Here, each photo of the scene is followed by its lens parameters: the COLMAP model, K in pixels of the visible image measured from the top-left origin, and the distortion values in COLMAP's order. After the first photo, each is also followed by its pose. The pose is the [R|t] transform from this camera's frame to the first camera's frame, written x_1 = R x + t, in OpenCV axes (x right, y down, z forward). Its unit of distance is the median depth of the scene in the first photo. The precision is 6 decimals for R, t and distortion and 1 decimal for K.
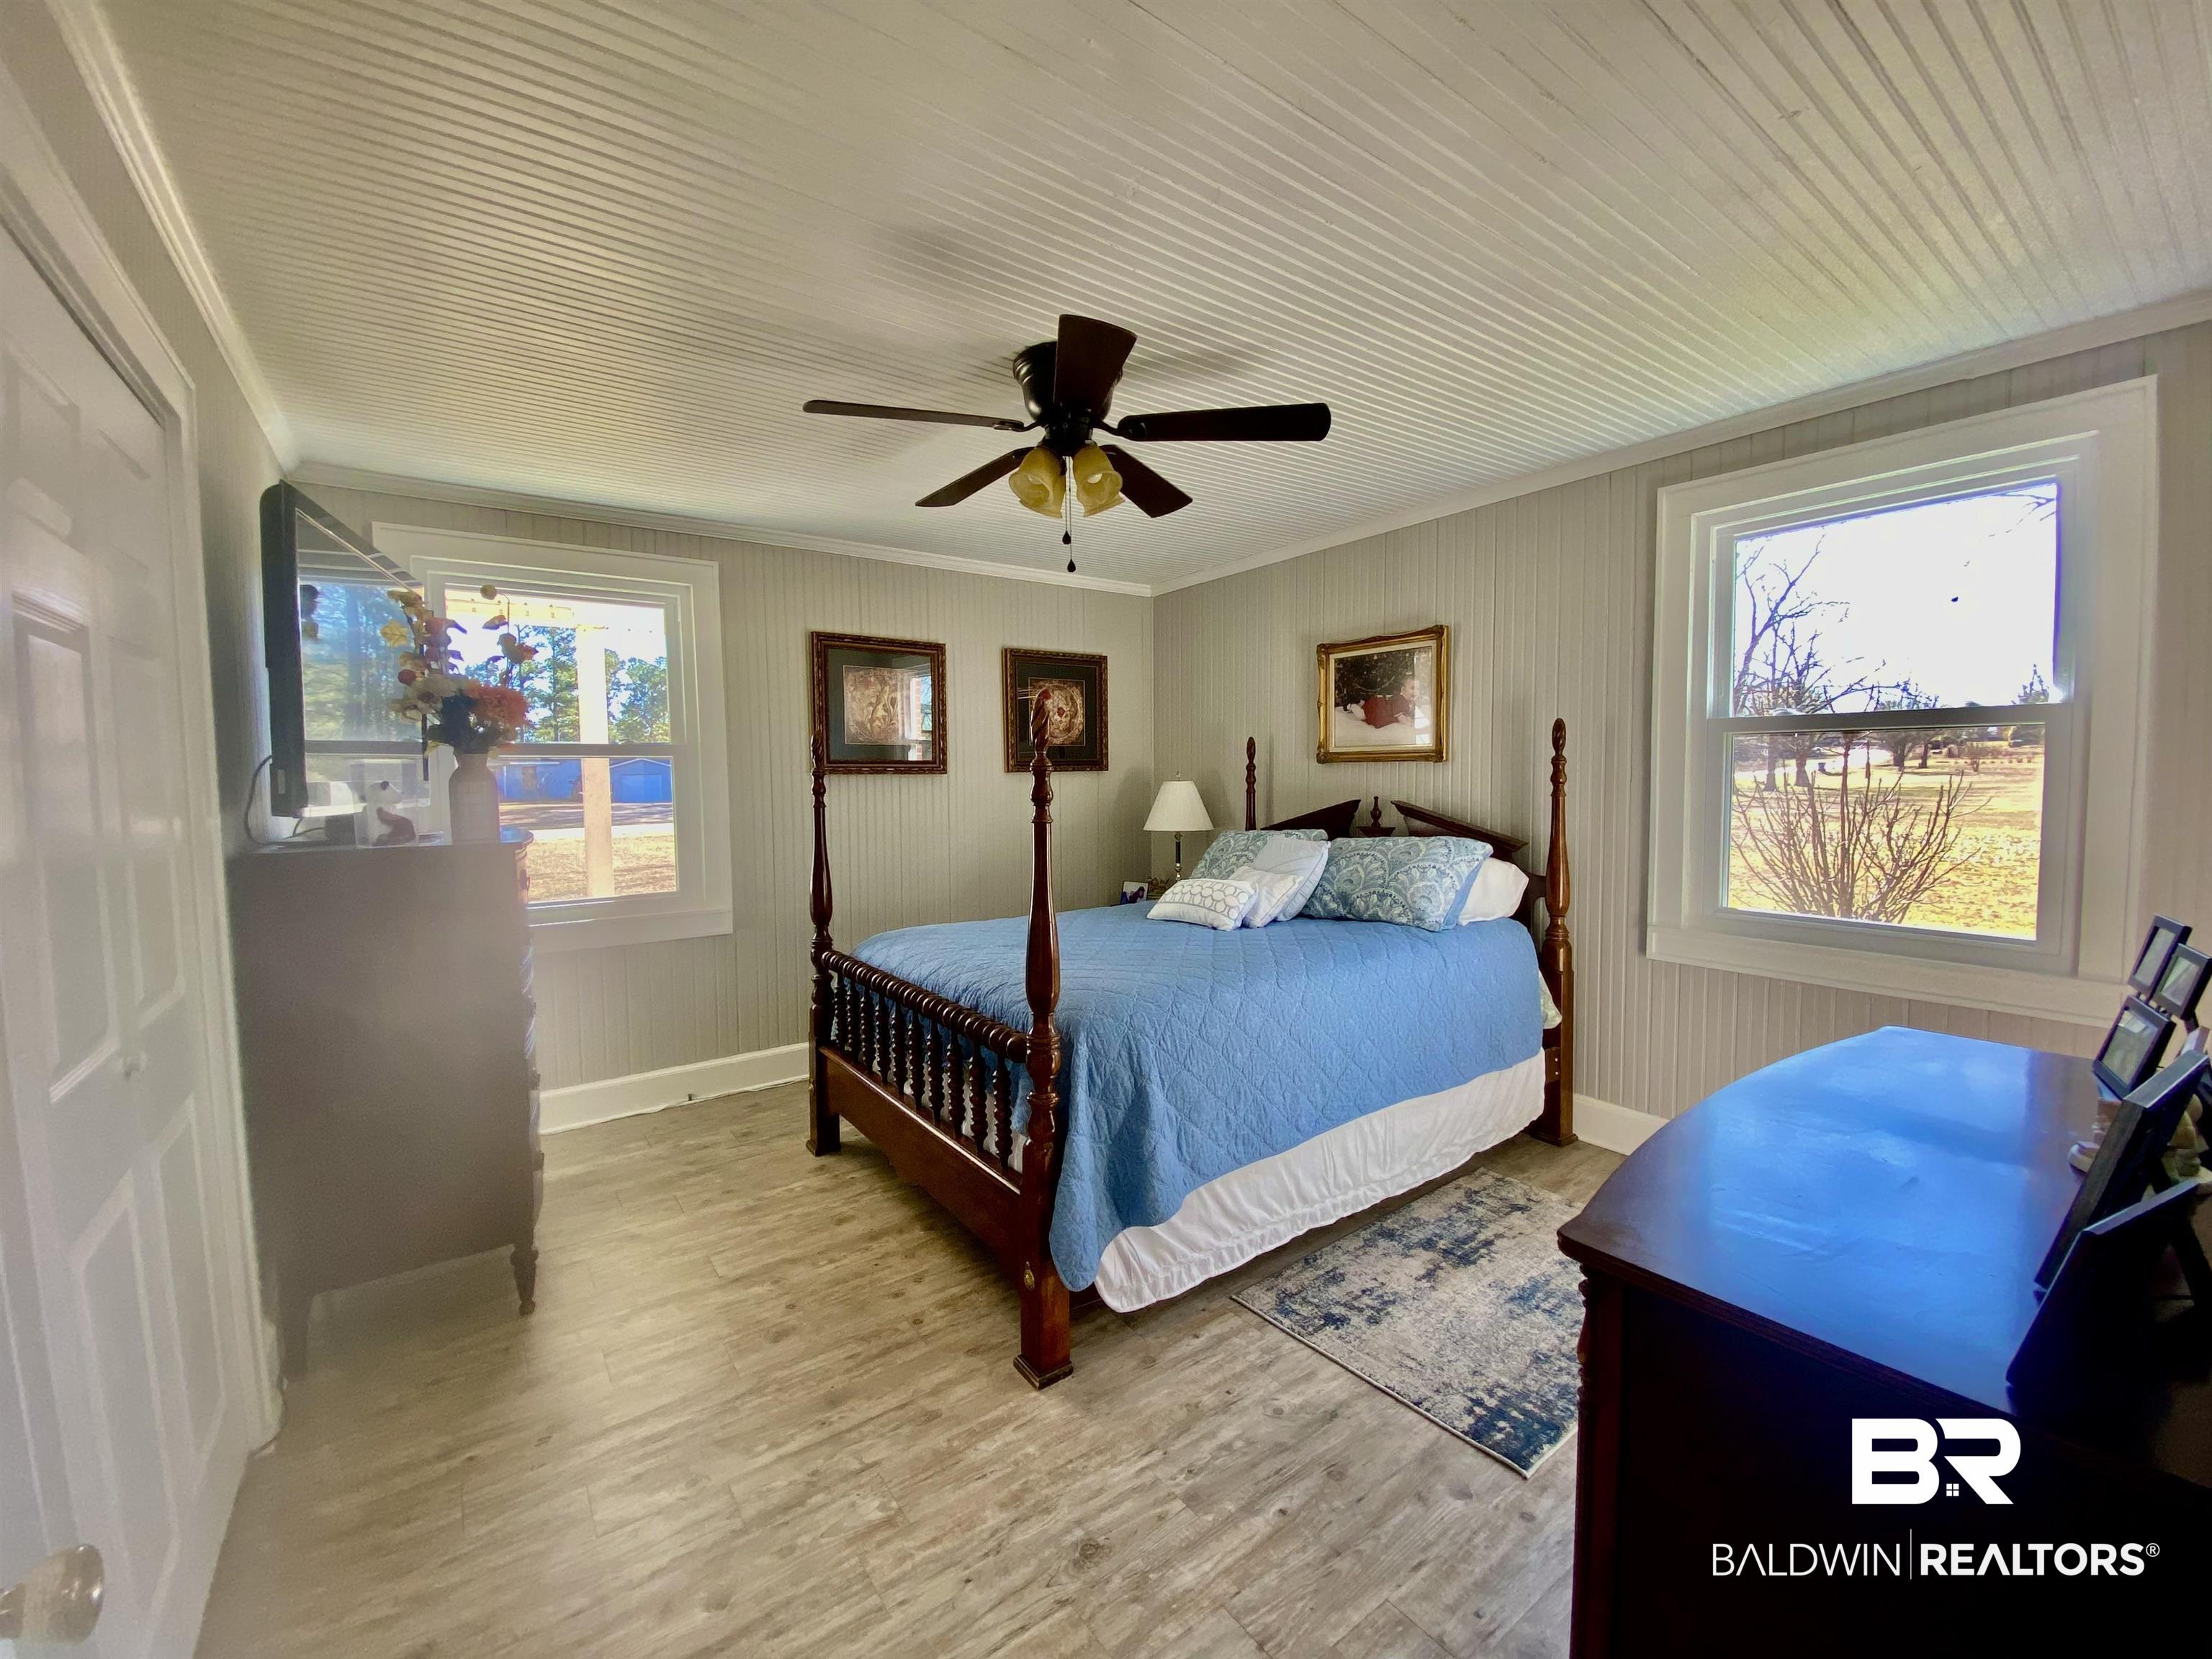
lens RADIAL K [[907.7, 0, 1106.0], [0, 907.7, 829.5], [0, 0, 1]] dist [-0.000400, -0.011202]
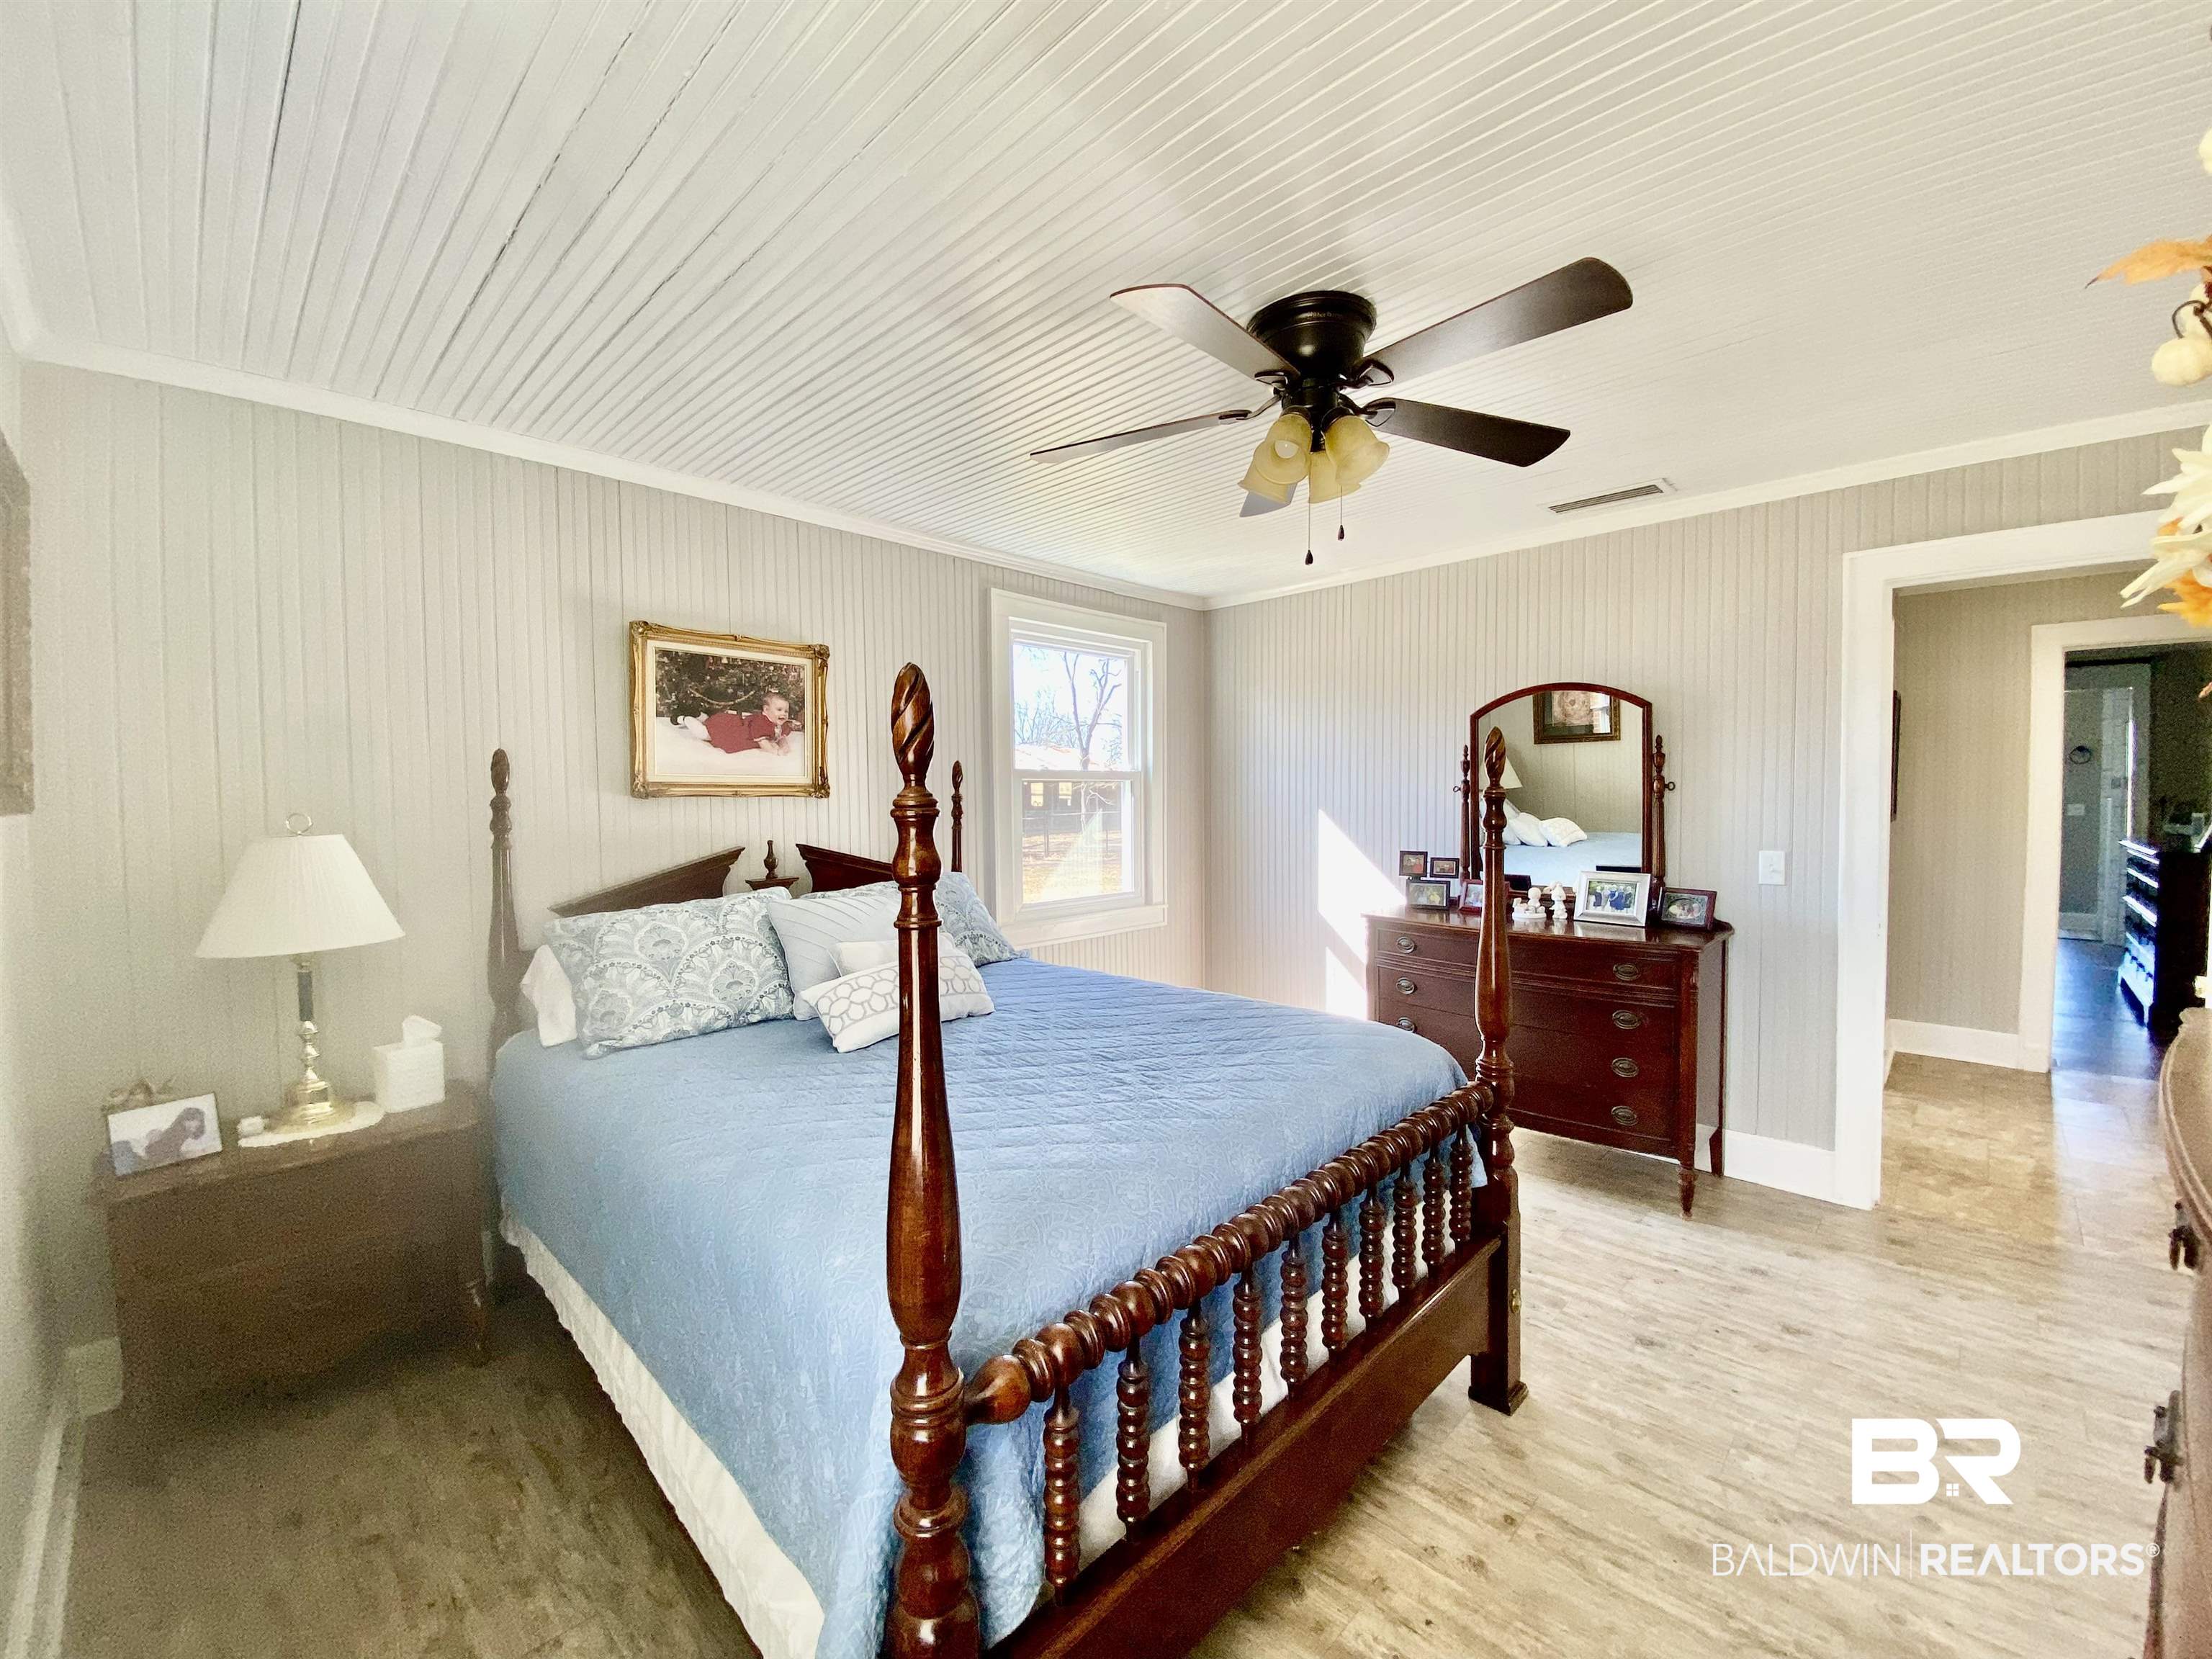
lens RADIAL K [[907.7, 0, 1106.0], [0, 907.7, 829.5], [0, 0, 1]] dist [-0.000400, -0.011202]
pose [[-0.179041, -0.012315, 0.983764, -0.525320], [0.079892, 0.996437, 0.027013, -0.043700], [-0.980592, 0.083432, -0.177420, 0.849289]]
